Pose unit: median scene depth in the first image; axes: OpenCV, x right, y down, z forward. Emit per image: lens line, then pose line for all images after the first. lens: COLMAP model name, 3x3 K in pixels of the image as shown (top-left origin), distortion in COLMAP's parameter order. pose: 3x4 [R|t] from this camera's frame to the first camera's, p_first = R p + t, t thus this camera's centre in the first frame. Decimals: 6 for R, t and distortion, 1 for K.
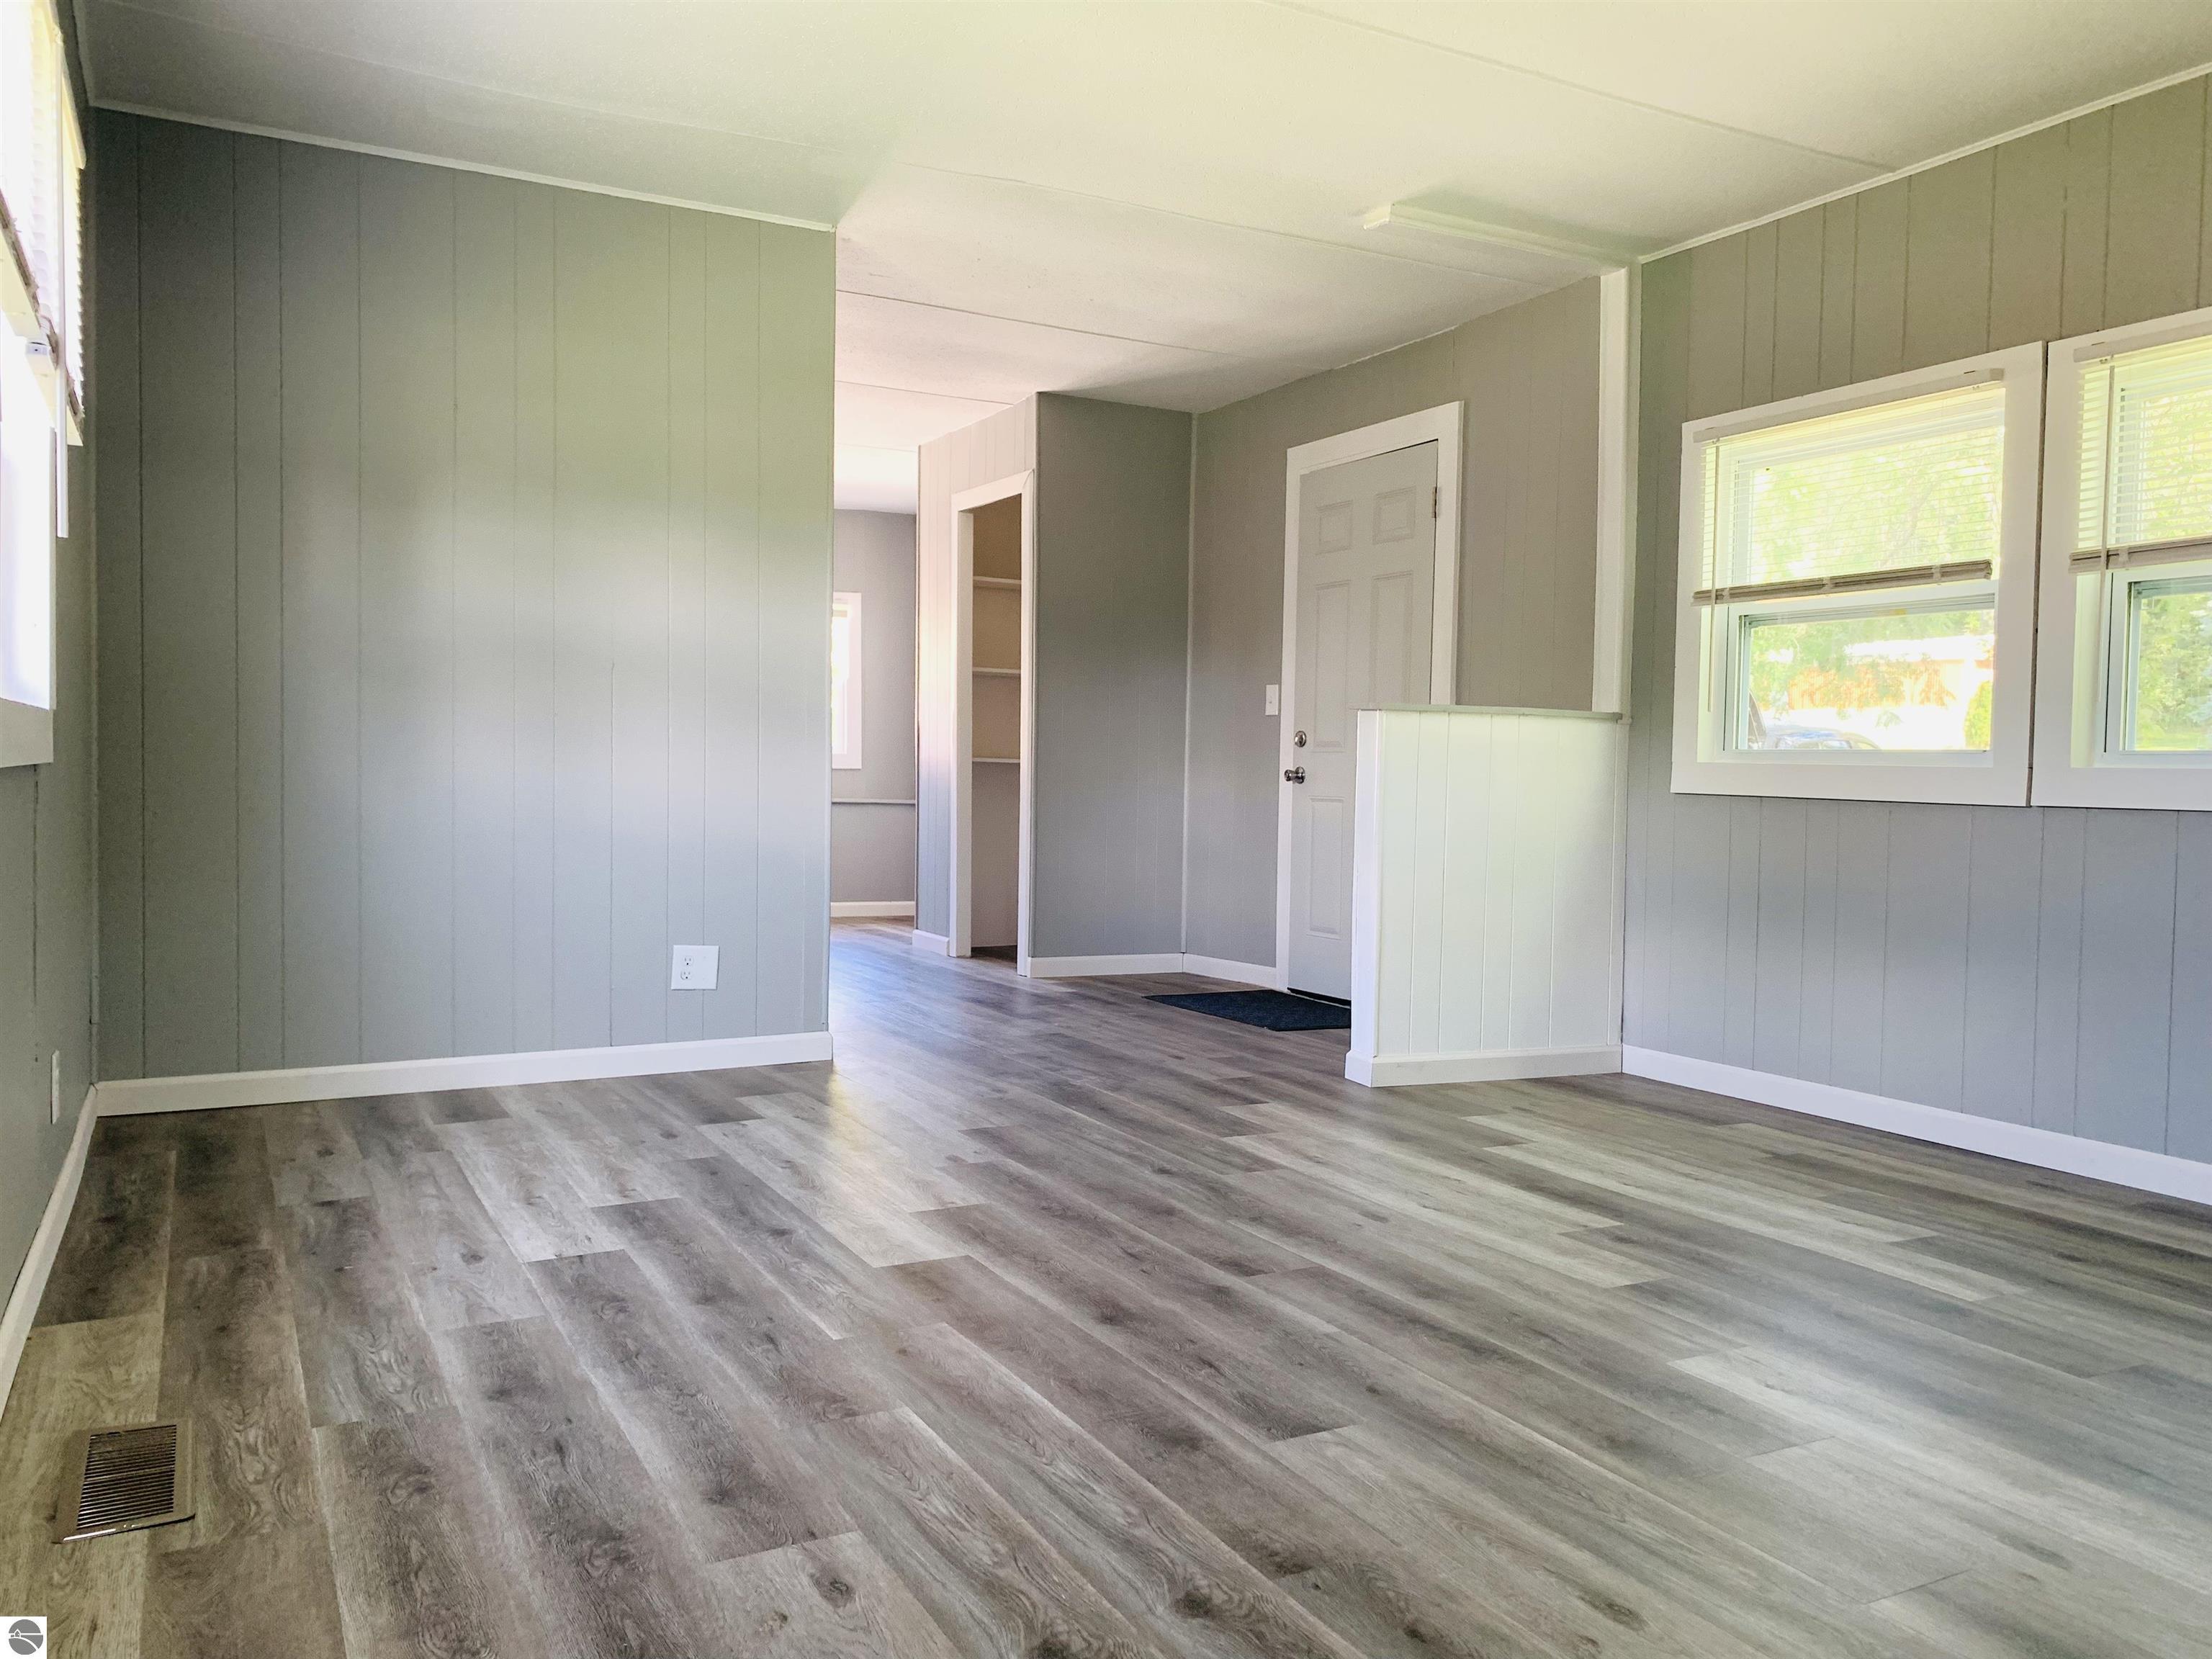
lens RADIAL K [[1675.5, 0, 1106.2], [0, 1675.5, 831.2], [0, 0, 1]] dist [0.044824, -0.003183]
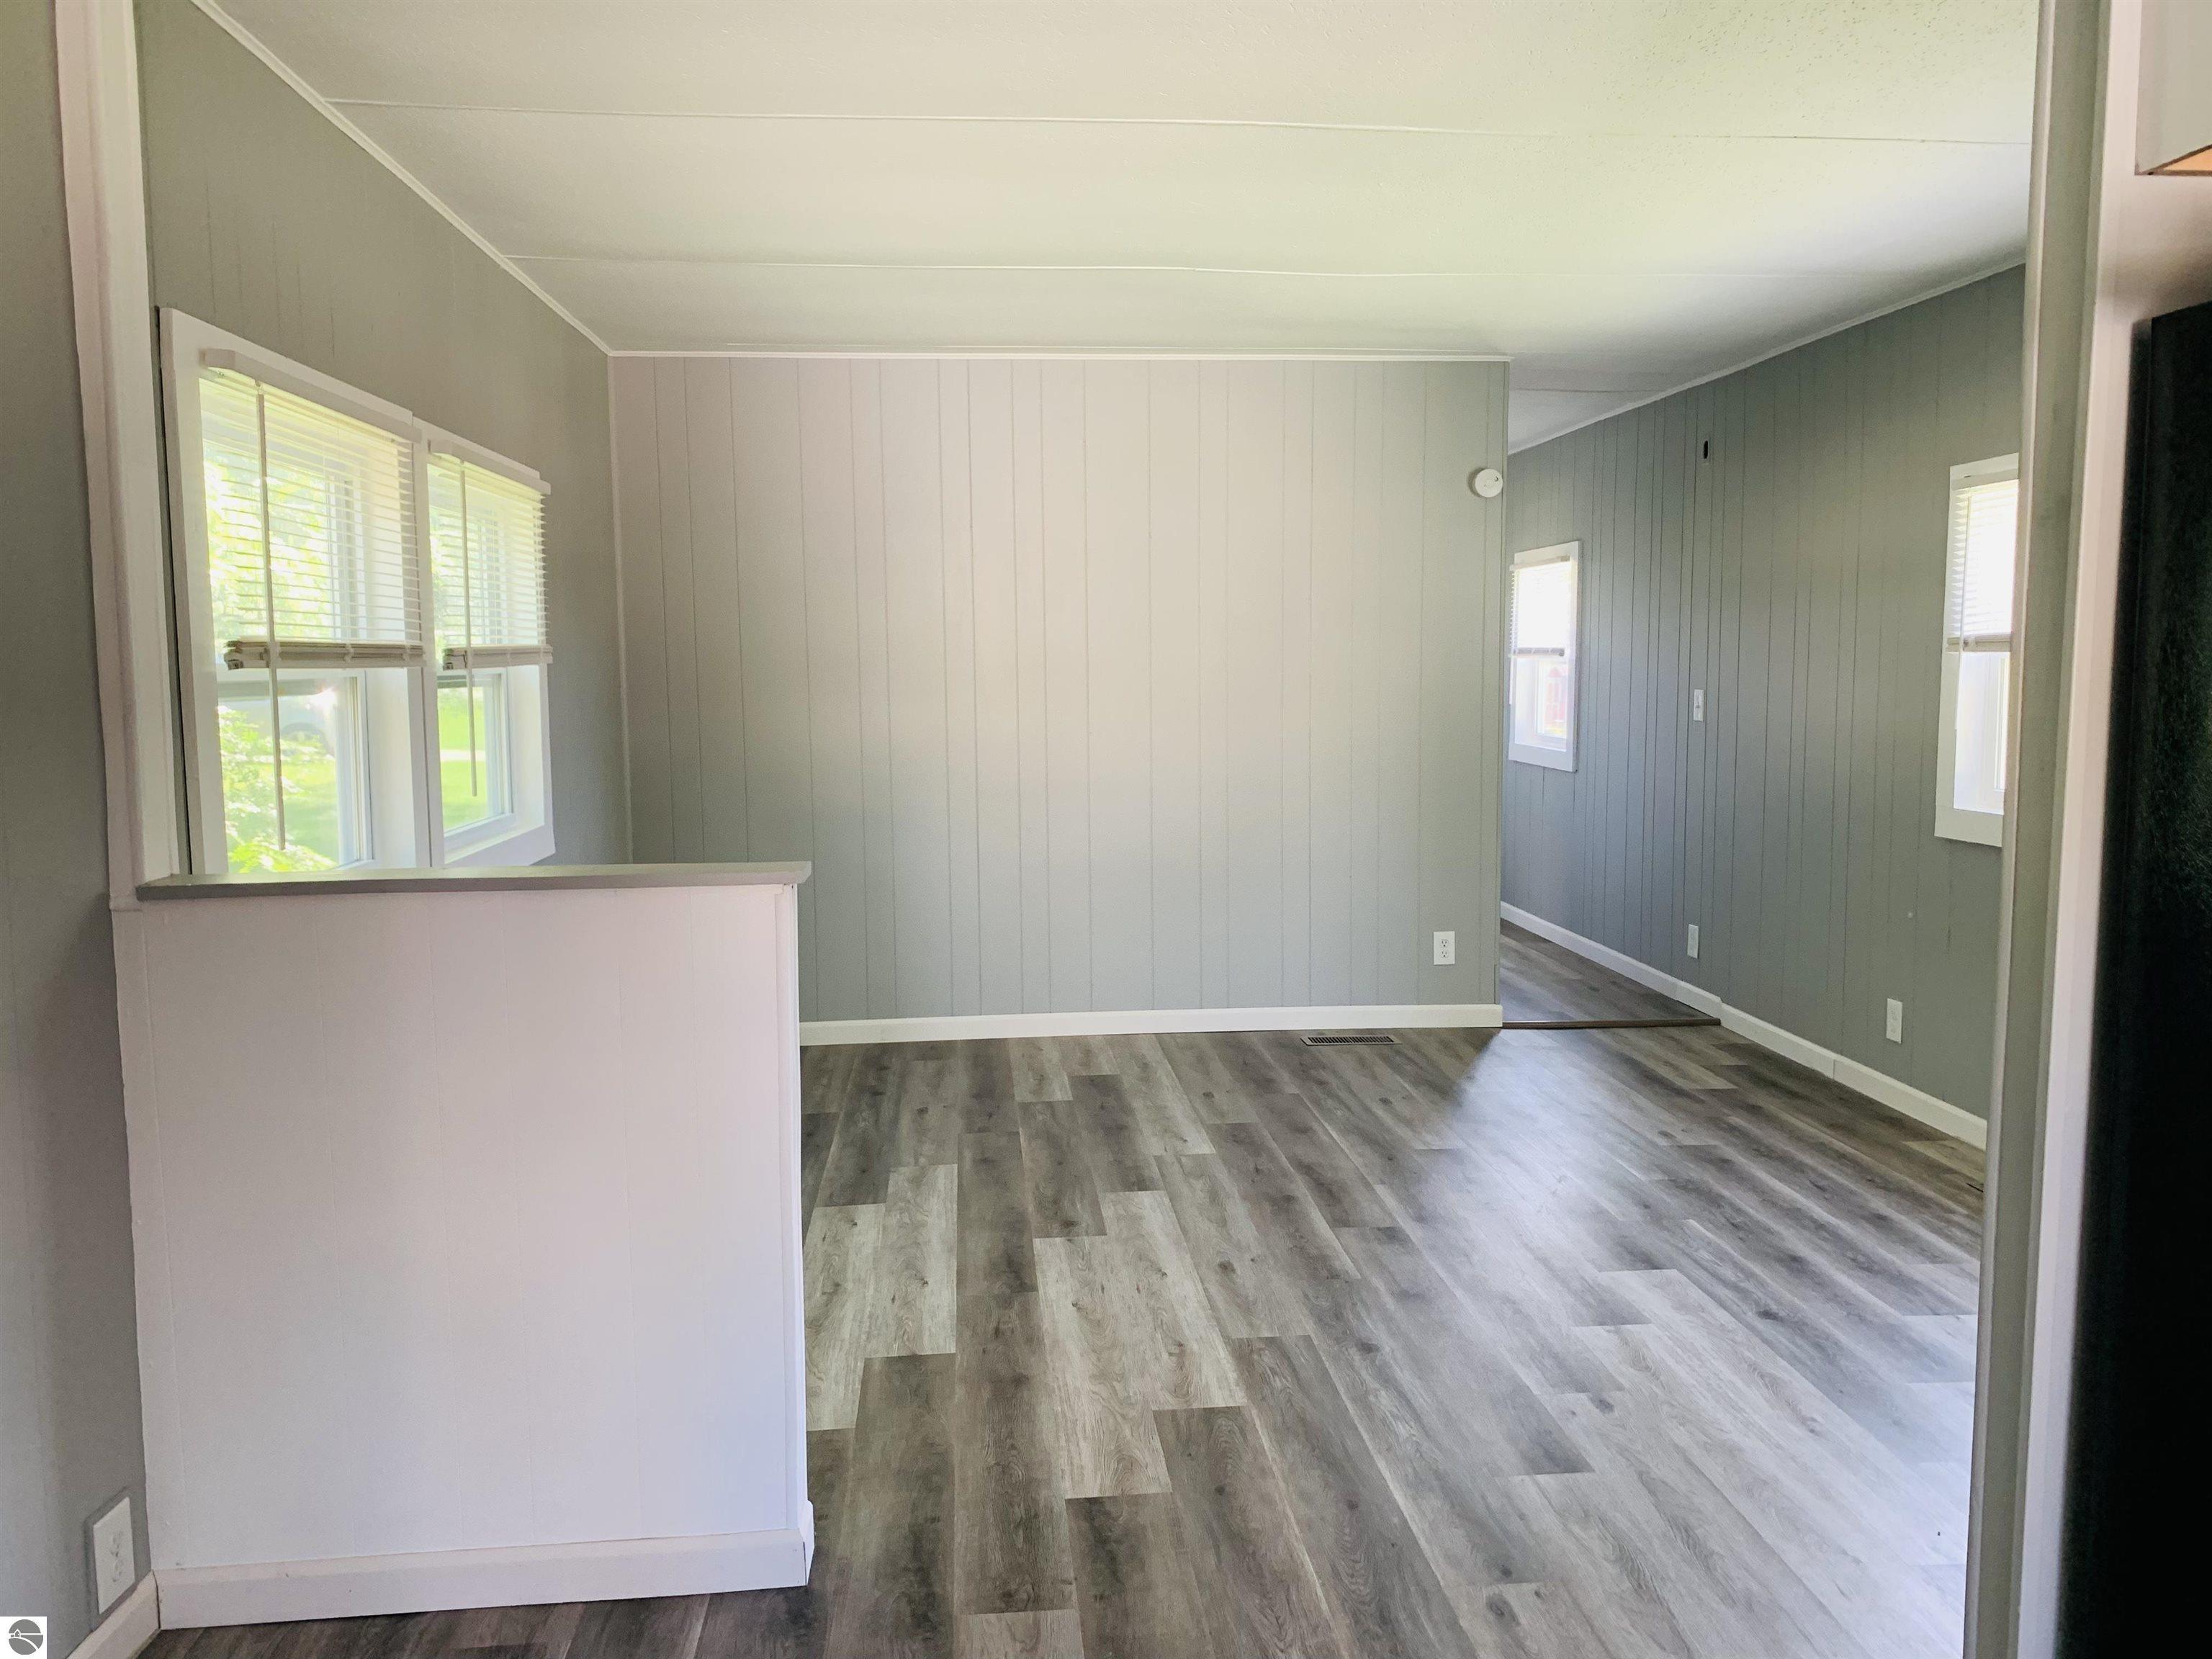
lens RADIAL K [[1675.5, 0, 1107.1], [0, 1675.5, 823.5], [0, 0, 1]] dist [0.044824, -0.003183]
pose [[-0.919747, -0.057726, 0.388243, -0.235614], [-0.000461, 0.989284, 0.146000, -0.290475], [-0.392511, 0.134105, -0.909918, 2.467780]]
